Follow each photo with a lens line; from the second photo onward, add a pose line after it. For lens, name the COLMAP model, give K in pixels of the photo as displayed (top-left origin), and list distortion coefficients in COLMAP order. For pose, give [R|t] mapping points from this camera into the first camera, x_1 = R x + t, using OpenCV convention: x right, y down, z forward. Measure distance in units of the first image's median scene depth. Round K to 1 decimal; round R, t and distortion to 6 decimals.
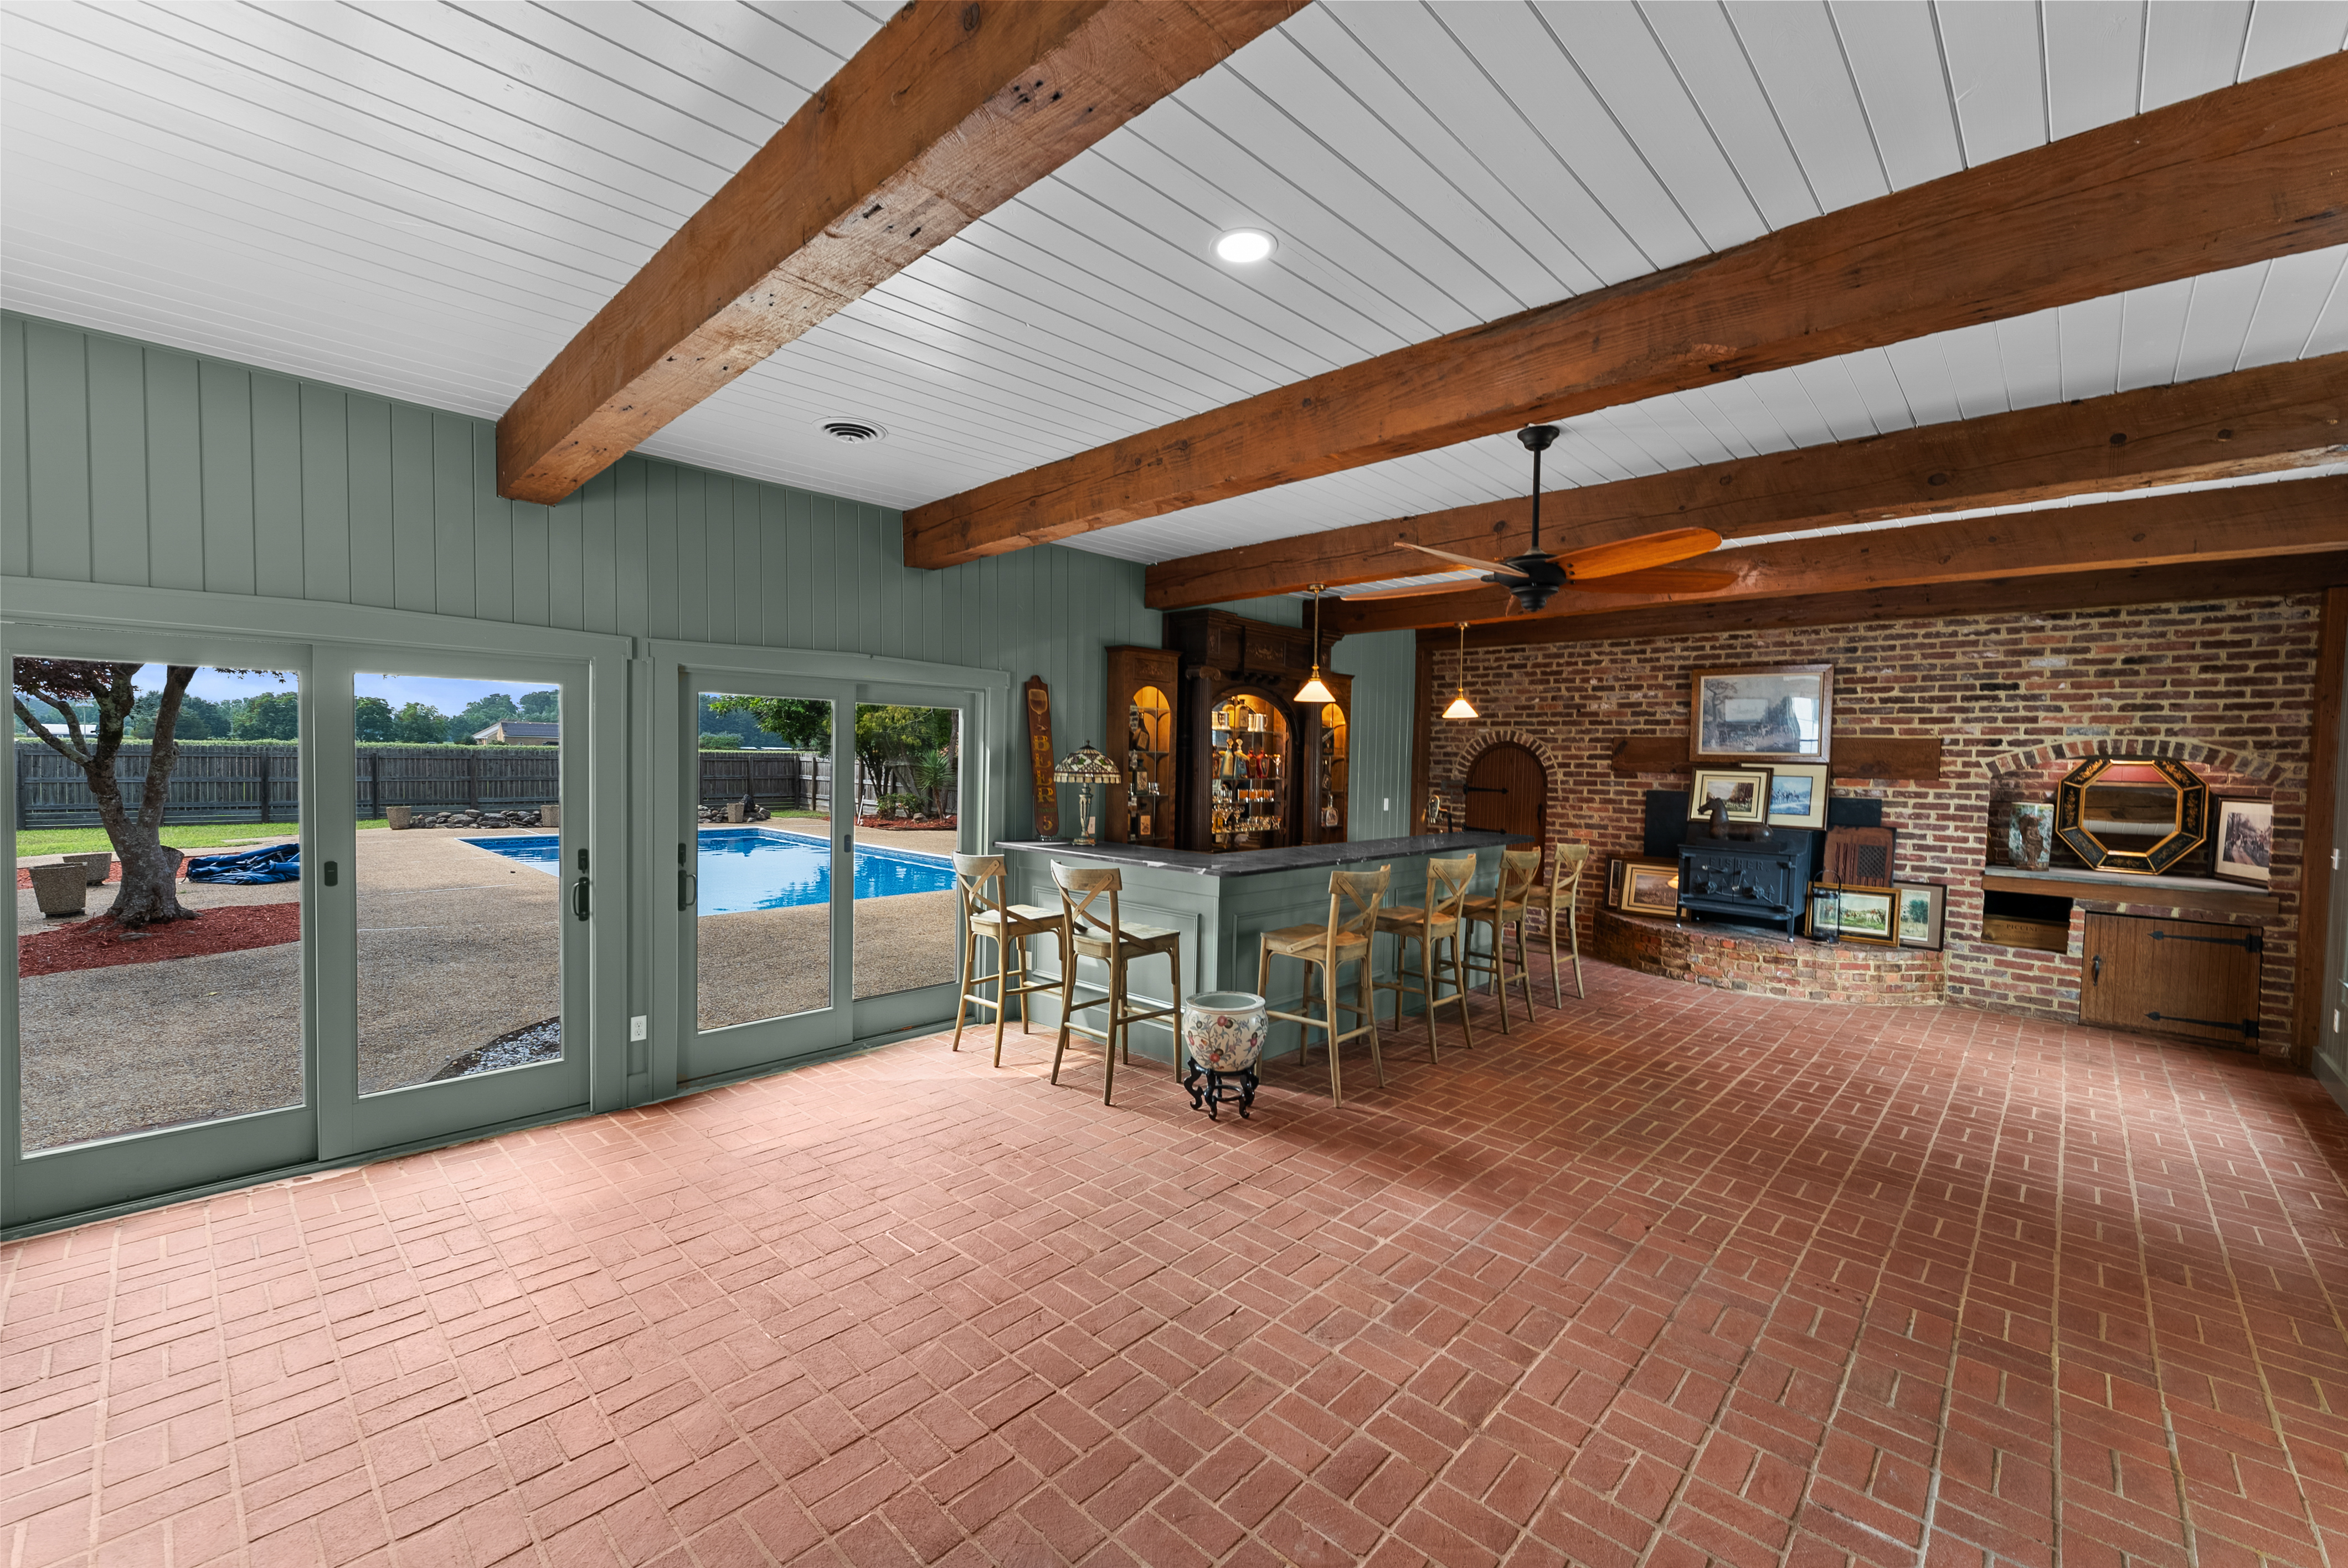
lens RADIAL K [[955.9, 0, 1168.9], [0, 955.9, 785.3], [0, 0, 1]] dist [-0.005623, 0.000986]
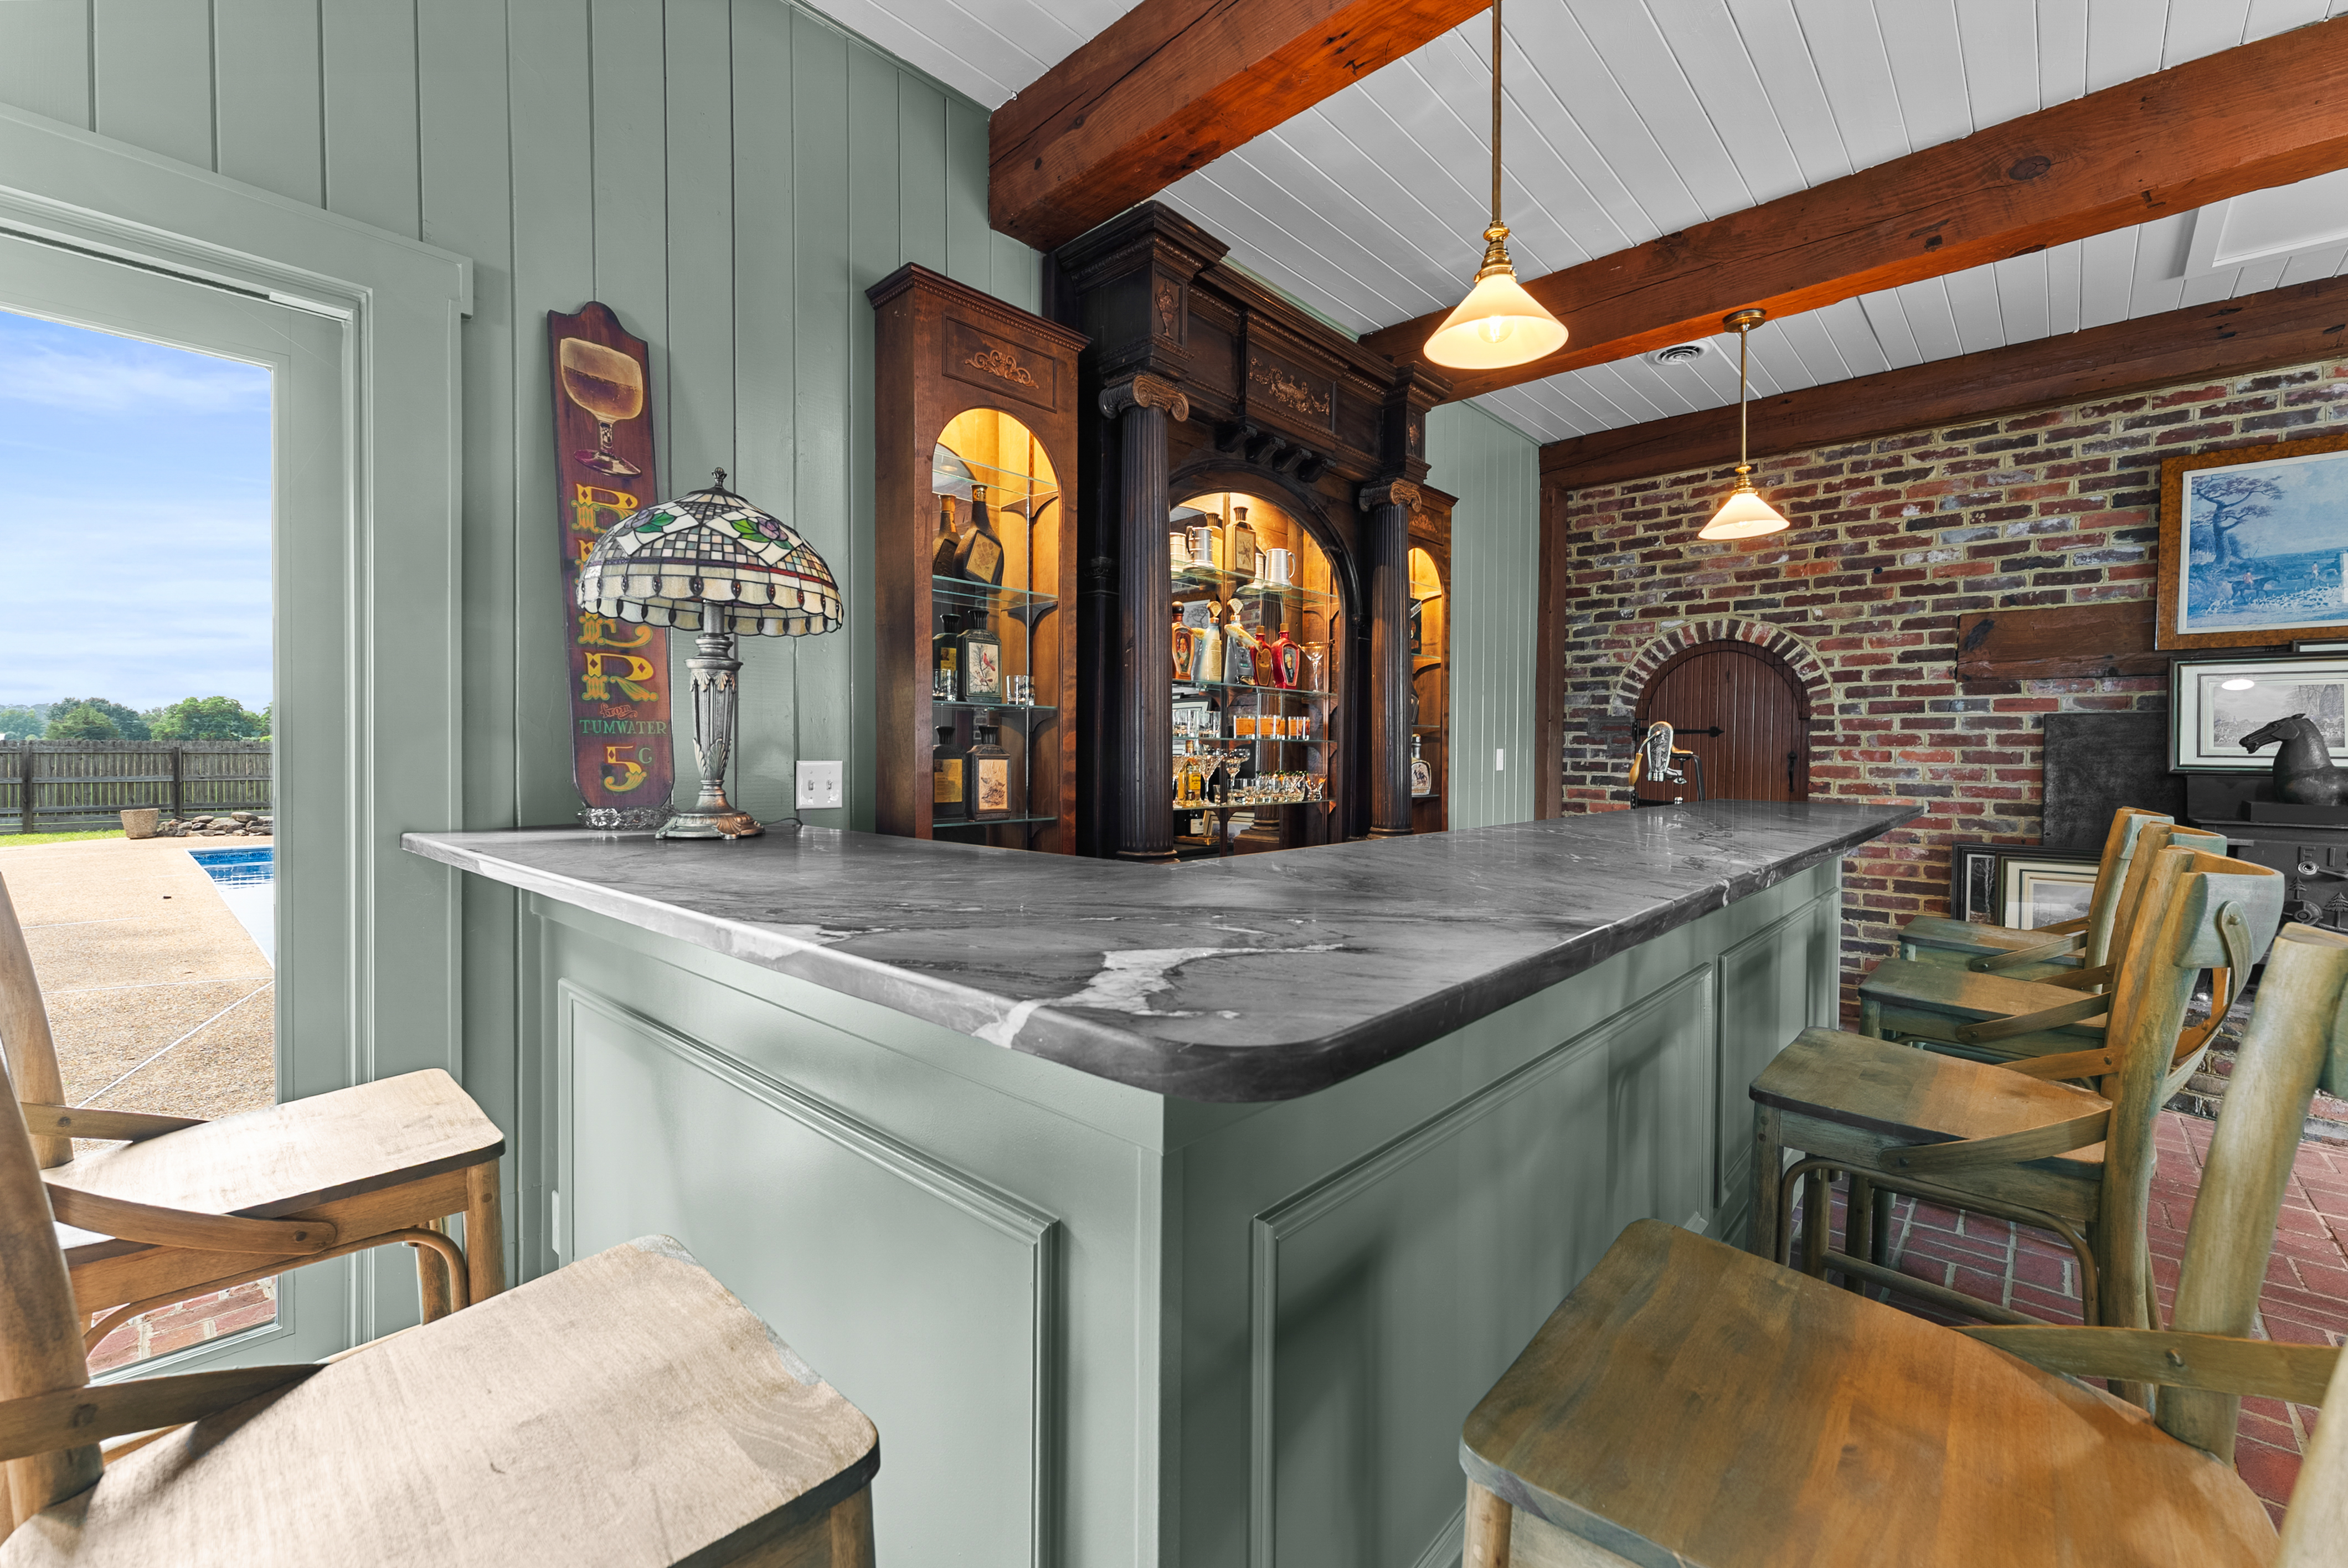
lens RADIAL K [[955.9, 0, 1187.5], [0, 955.9, 774.9], [0, 0, 1]] dist [-0.005623, 0.000986]
pose [[0.999184, -0.013361, 0.038123, 0.031786], [0.013711, 0.999866, -0.008921, 0.035593], [-0.037998, 0.009437, 0.999233, 0.526055]]
